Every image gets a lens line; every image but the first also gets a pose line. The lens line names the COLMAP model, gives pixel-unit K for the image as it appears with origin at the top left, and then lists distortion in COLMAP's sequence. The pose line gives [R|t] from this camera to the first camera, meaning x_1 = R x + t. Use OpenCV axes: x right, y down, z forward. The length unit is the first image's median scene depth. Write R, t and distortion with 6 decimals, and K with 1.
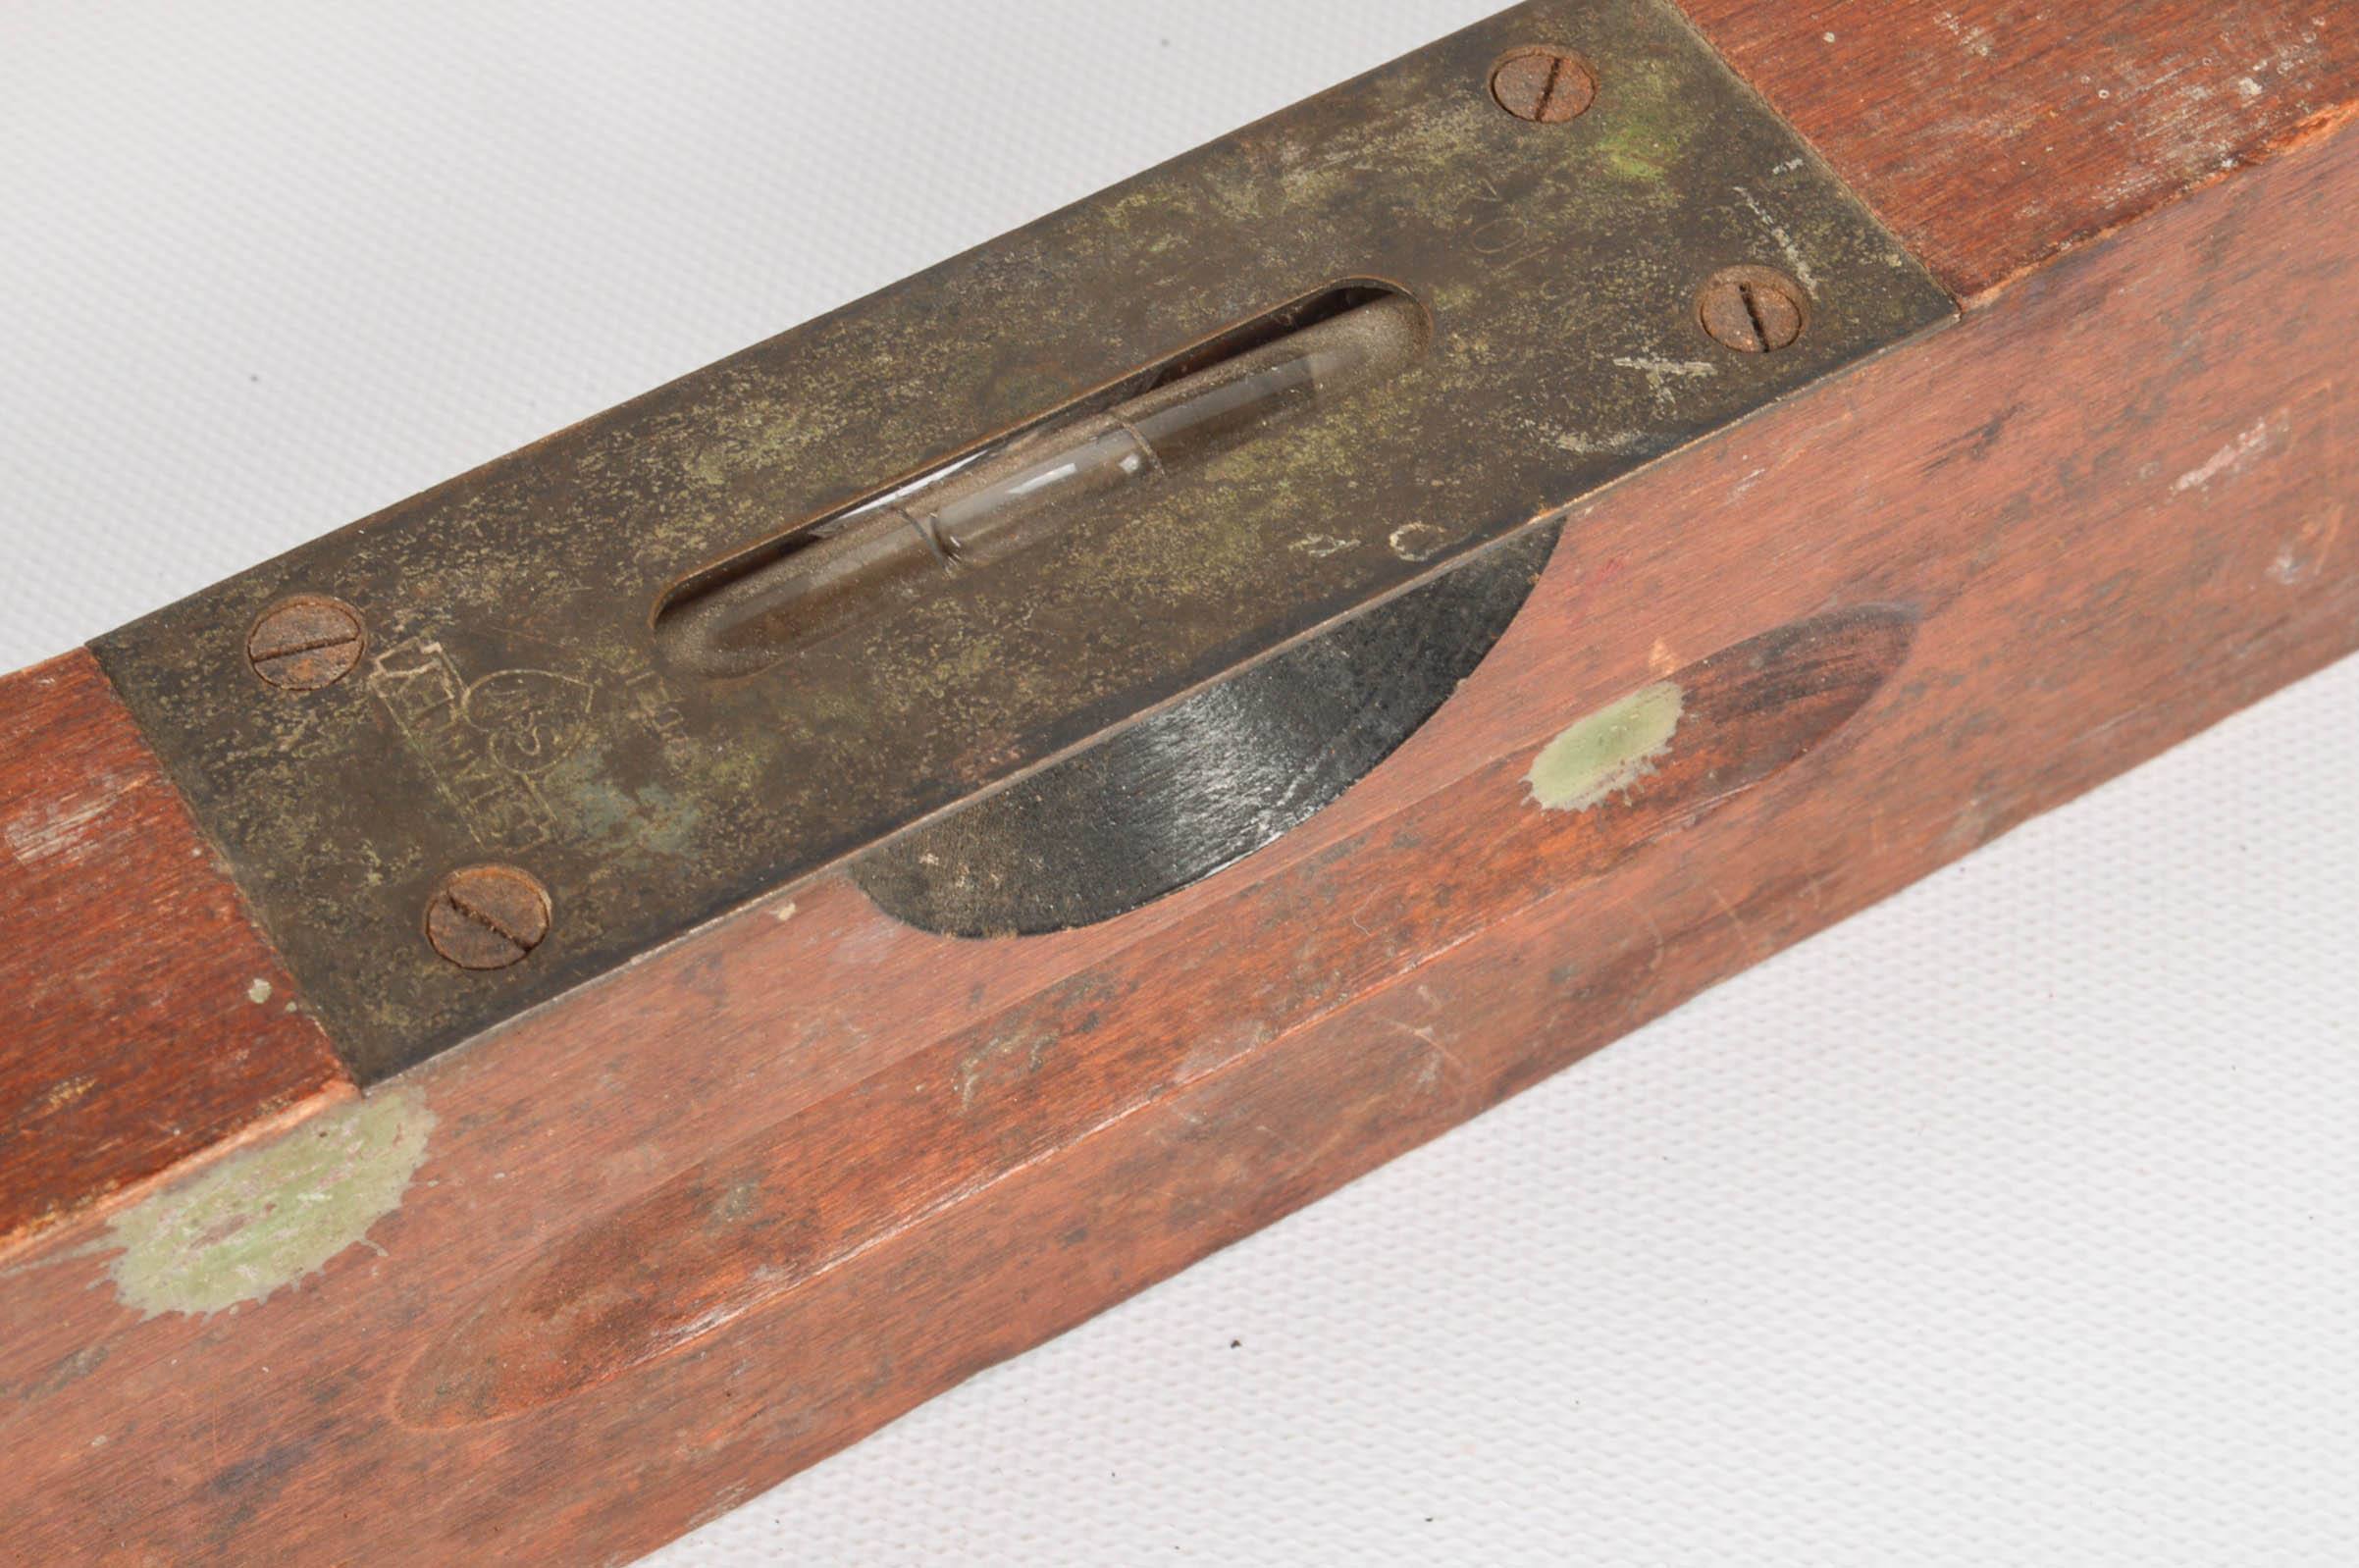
lens RADIAL K [[4706.6, 0, 1179.8], [0, 4706.6, 783.5], [0, 0, 1]] dist [0.006844, 0.000000]
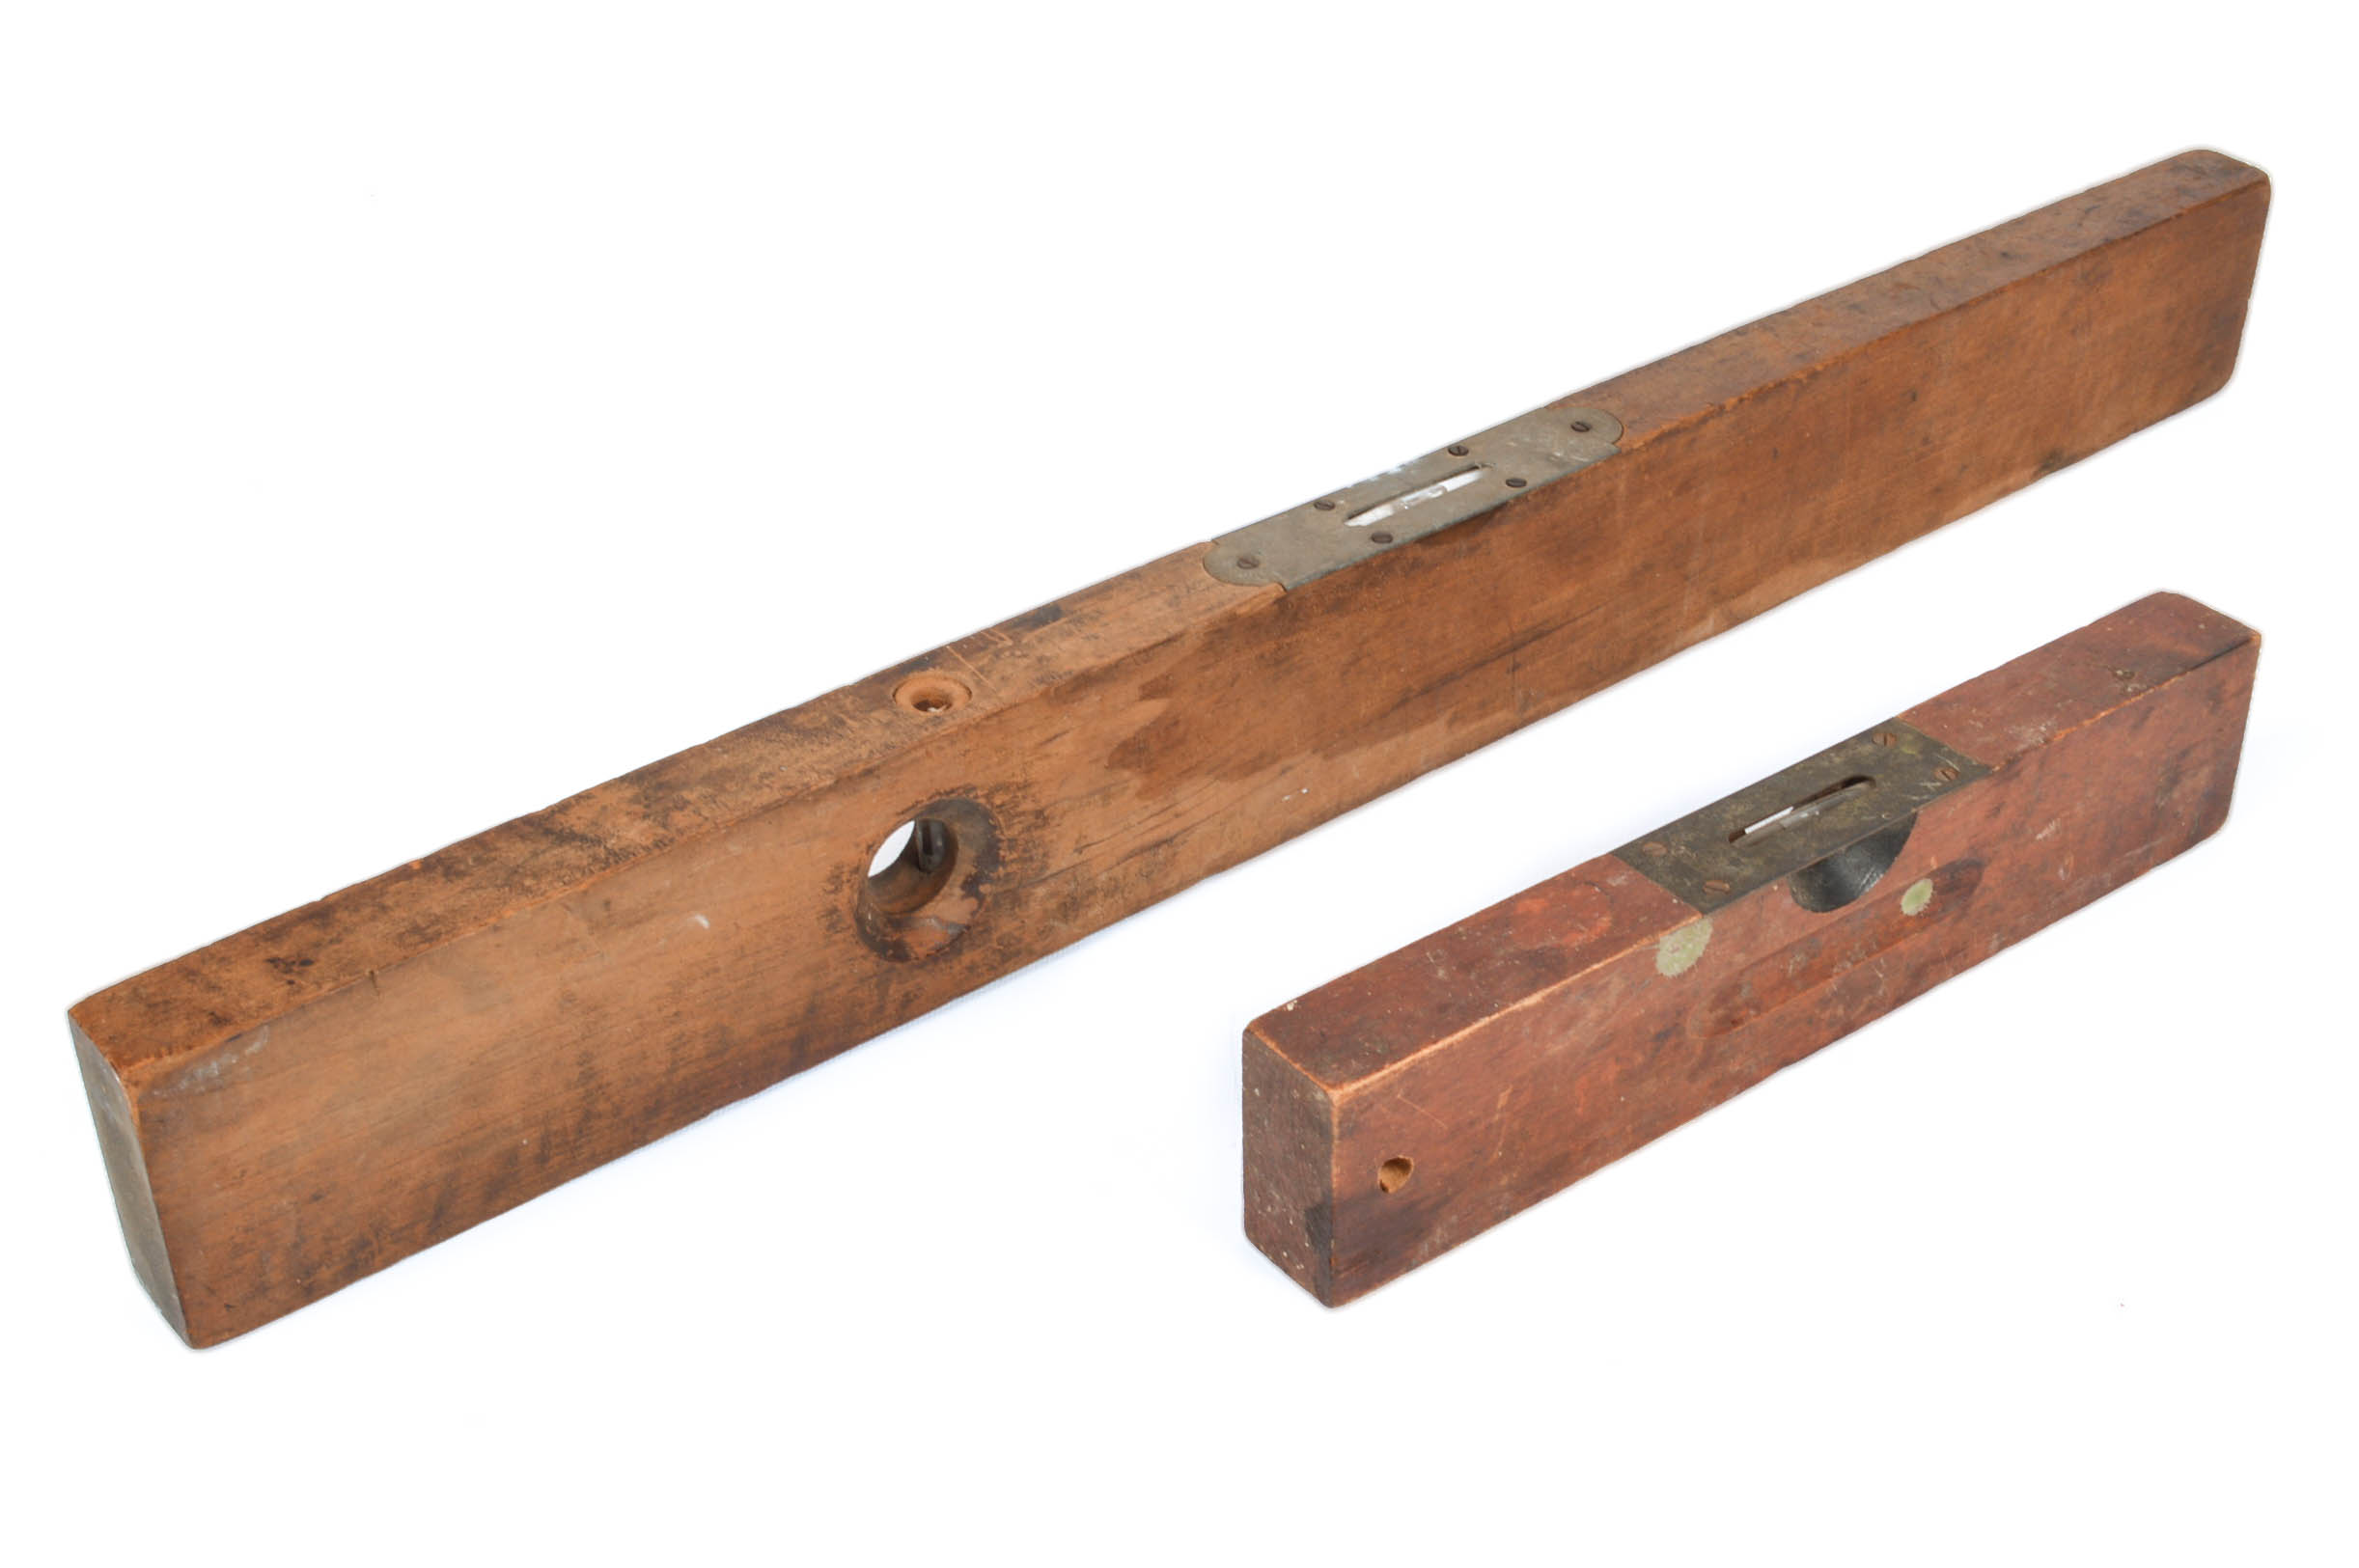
lens RADIAL K [[2662.0, 0, 1177.7], [0, 2662.0, 785.1], [0, 0, 1]] dist [-0.030799, 0.000000]
pose [[0.996763, -0.078594, 0.016904, -0.630372], [0.079243, 0.925150, -0.371238, 0.765294], [0.013538, 0.371376, 0.928384, -1.303841]]
